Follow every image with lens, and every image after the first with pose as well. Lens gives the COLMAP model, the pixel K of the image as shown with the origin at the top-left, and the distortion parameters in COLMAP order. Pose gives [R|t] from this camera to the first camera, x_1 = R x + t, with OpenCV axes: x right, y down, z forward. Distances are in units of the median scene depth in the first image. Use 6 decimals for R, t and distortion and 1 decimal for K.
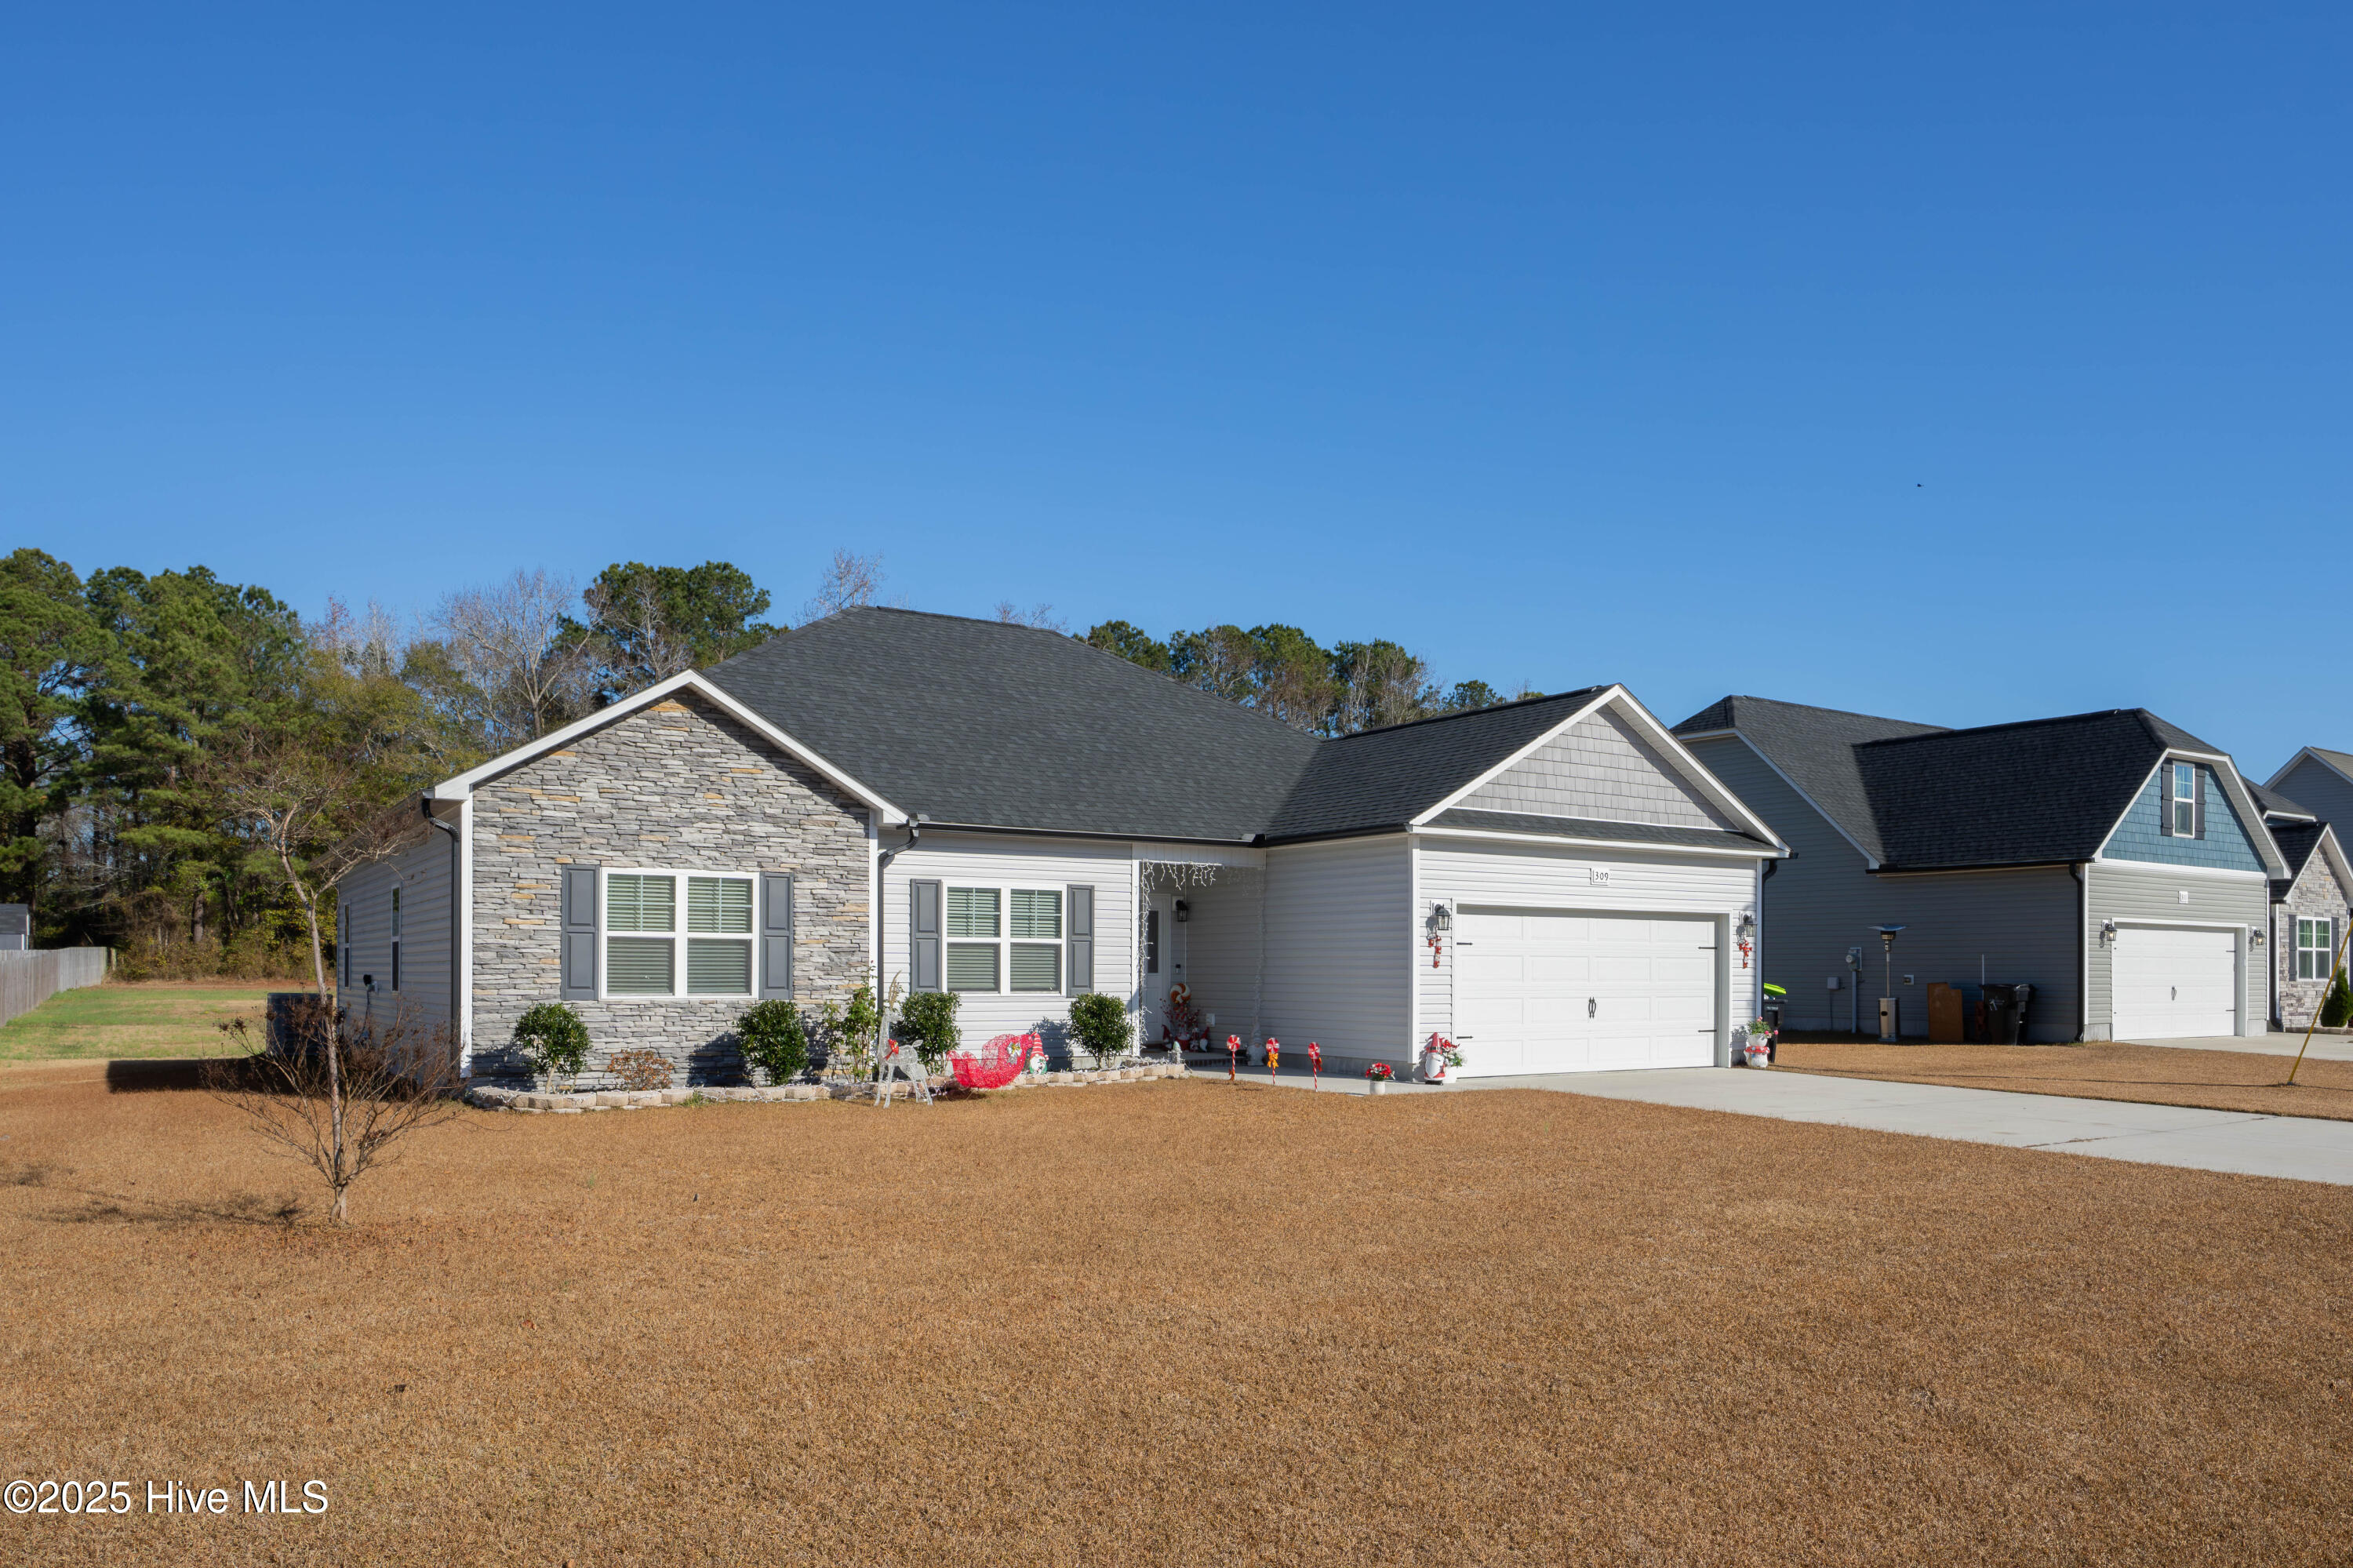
lens RADIAL K [[1695.8, 0, 1364.6], [0, 1695.8, 954.8], [0, 0, 1]] dist [-0.026630, 0.009771]
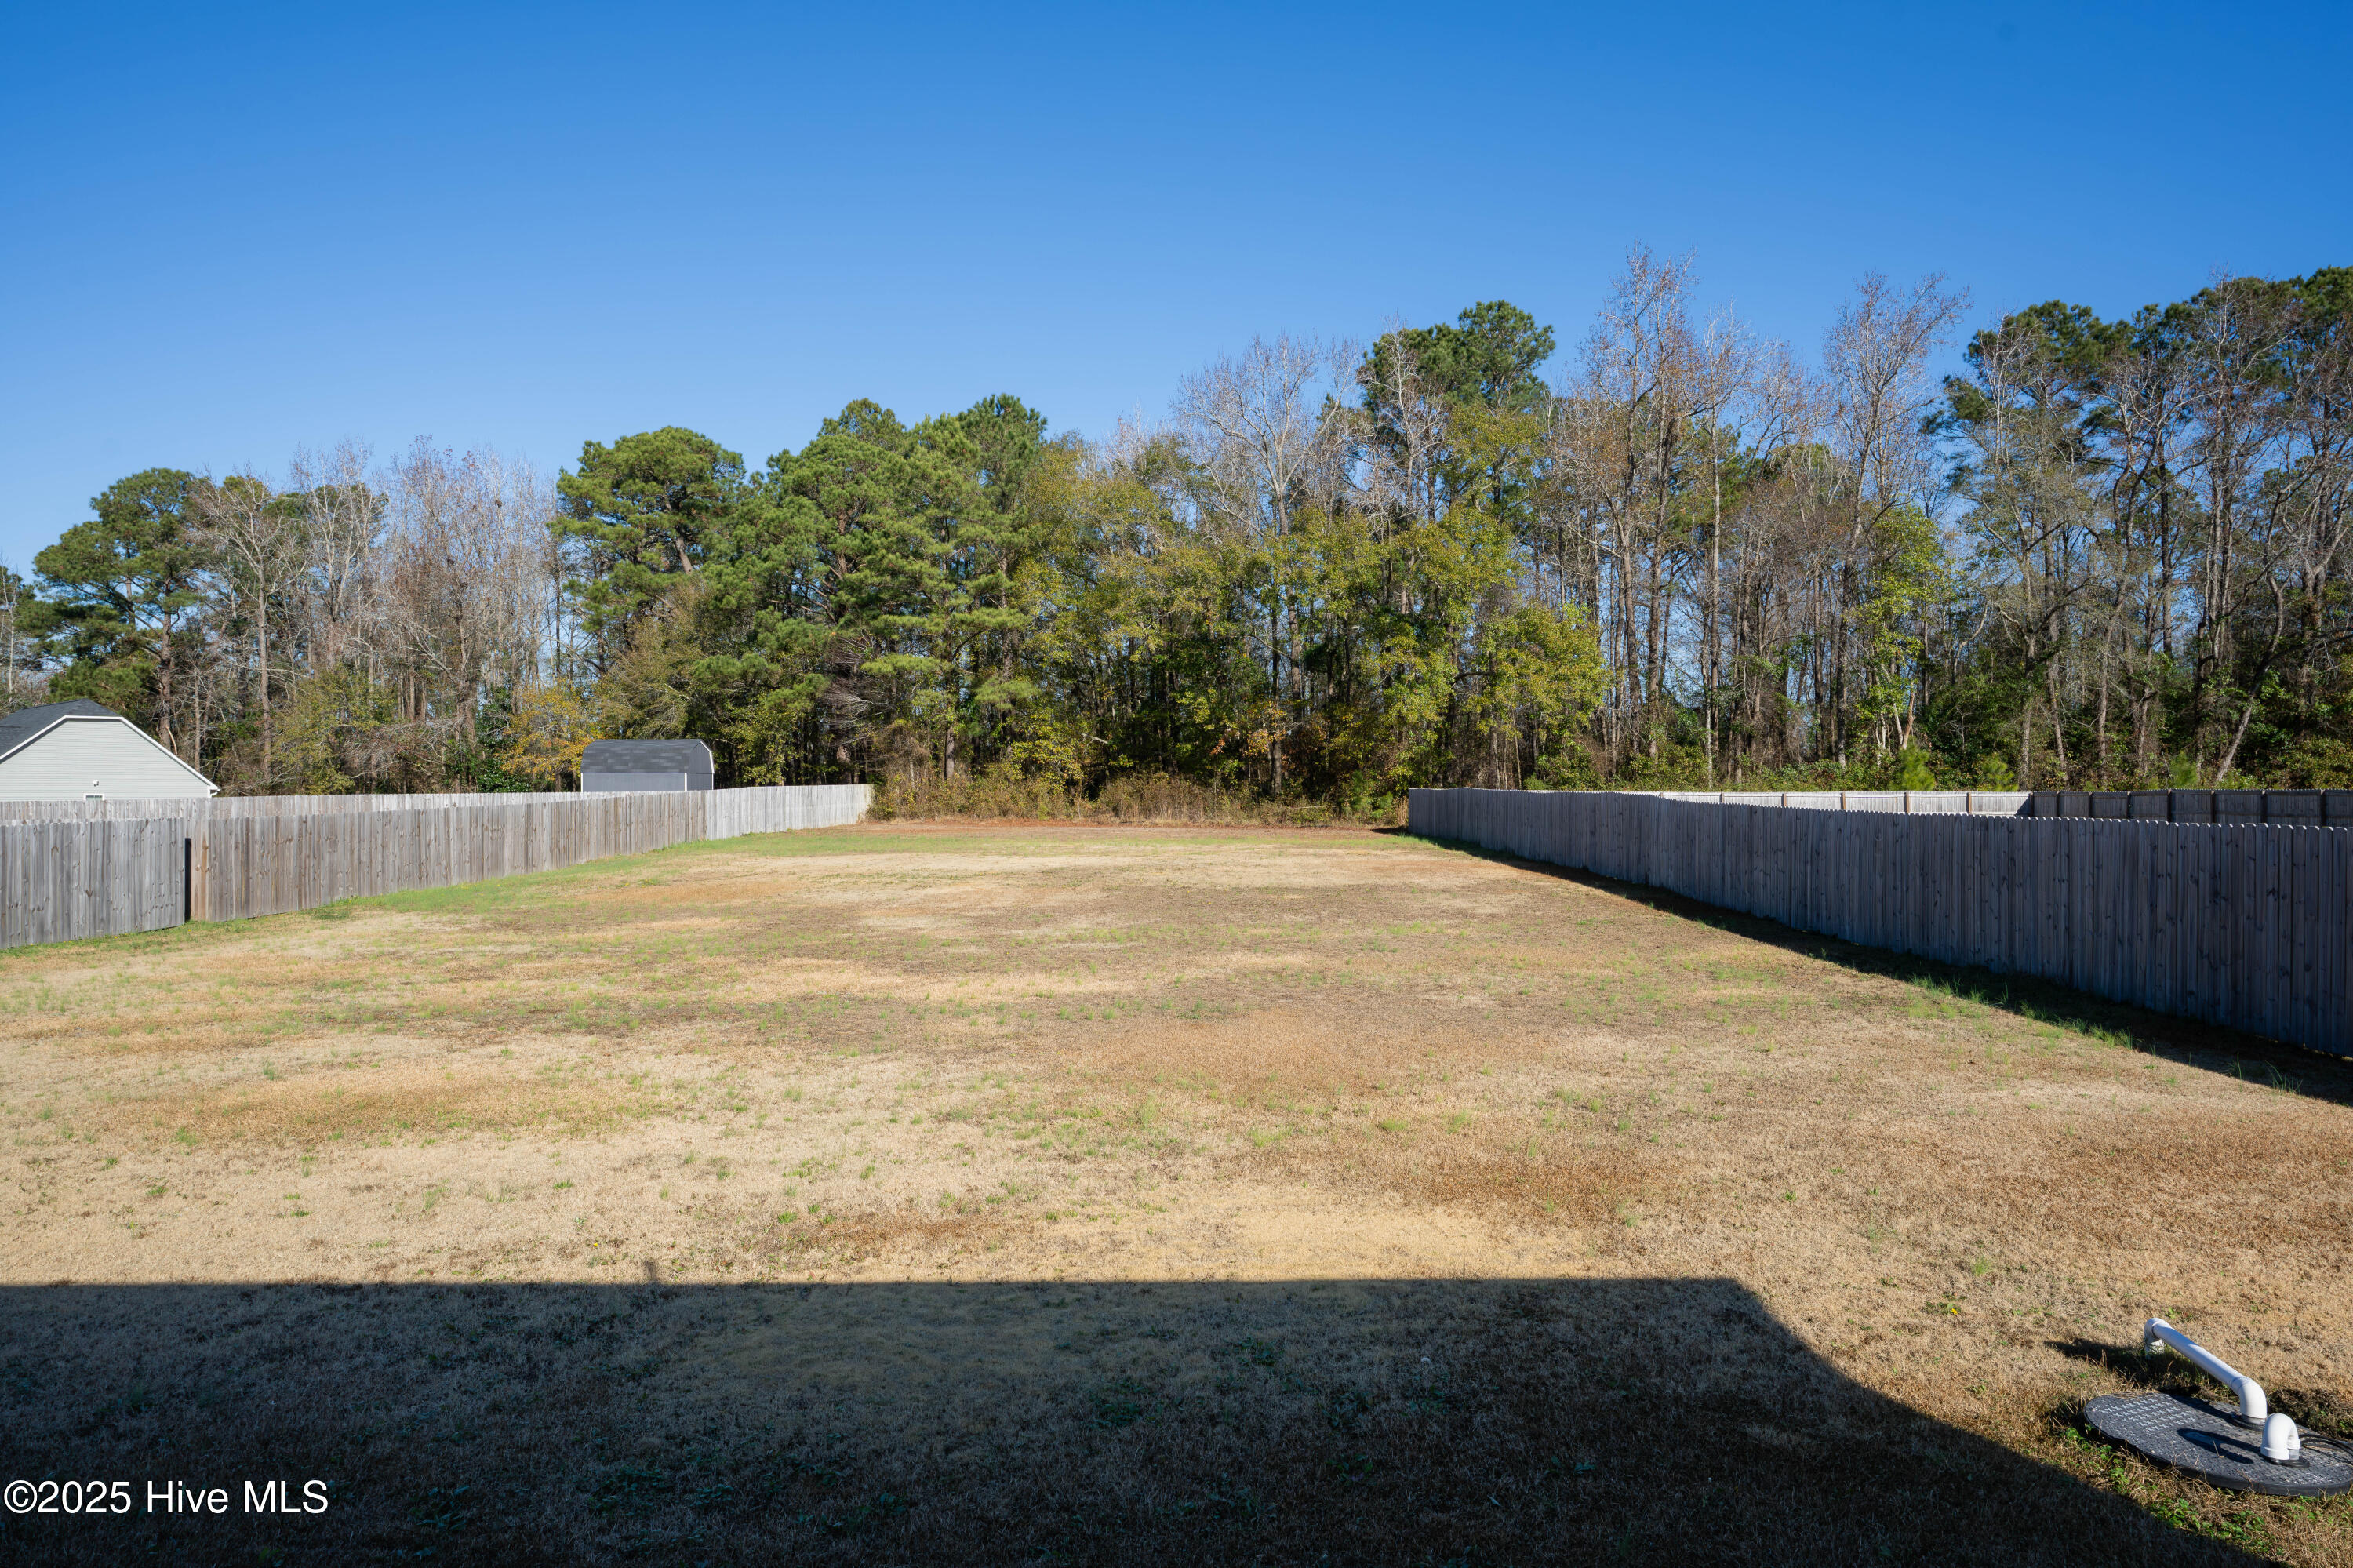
lens RADIAL K [[1529.4, 0, 1175.2], [0, 1529.4, 788.4], [0, 0, 1]] dist [-0.014612, 0.020739]
pose [[0.801530, -0.006003, -0.597925, -0.233055], [0.008460, 0.999963, 0.001302, -0.005226], [0.597895, -0.006102, 0.801551, 1.104403]]
